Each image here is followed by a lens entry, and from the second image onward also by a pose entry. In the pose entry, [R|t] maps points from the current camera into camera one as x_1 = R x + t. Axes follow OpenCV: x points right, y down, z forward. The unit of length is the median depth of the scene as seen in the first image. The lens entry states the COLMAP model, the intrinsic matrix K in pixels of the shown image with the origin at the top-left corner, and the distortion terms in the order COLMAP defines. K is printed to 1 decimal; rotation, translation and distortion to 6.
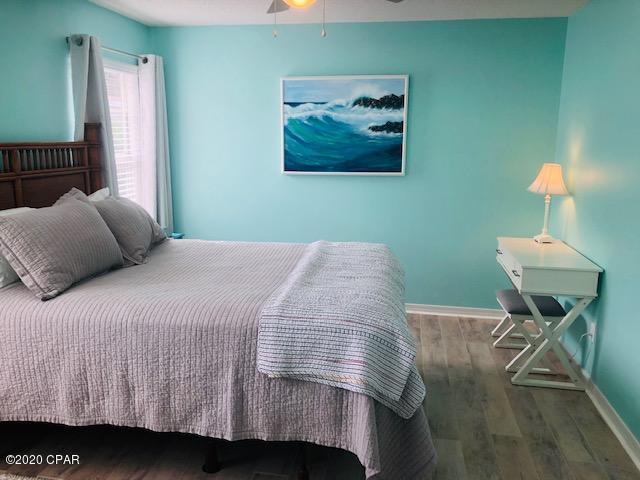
lens RADIAL K [[528.1, 0, 321.9], [0, 528.1, 244.8], [0, 0, 1]] dist [0.057213, -0.084186]
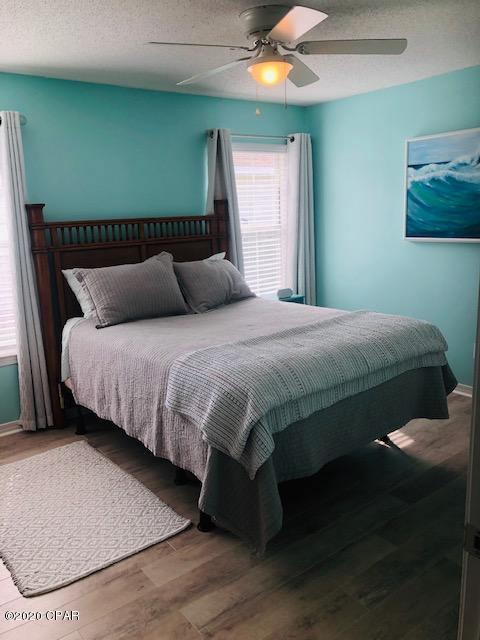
lens RADIAL K [[528.1, 0, 239.4], [0, 528.1, 317.5], [0, 0, 1]] dist [0.057213, -0.084186]
pose [[0.736787, 0.105552, -0.667835, 0.377623], [-0.093429, 0.994158, 0.054052, -0.020240], [0.669639, 0.022570, 0.742344, 0.095182]]
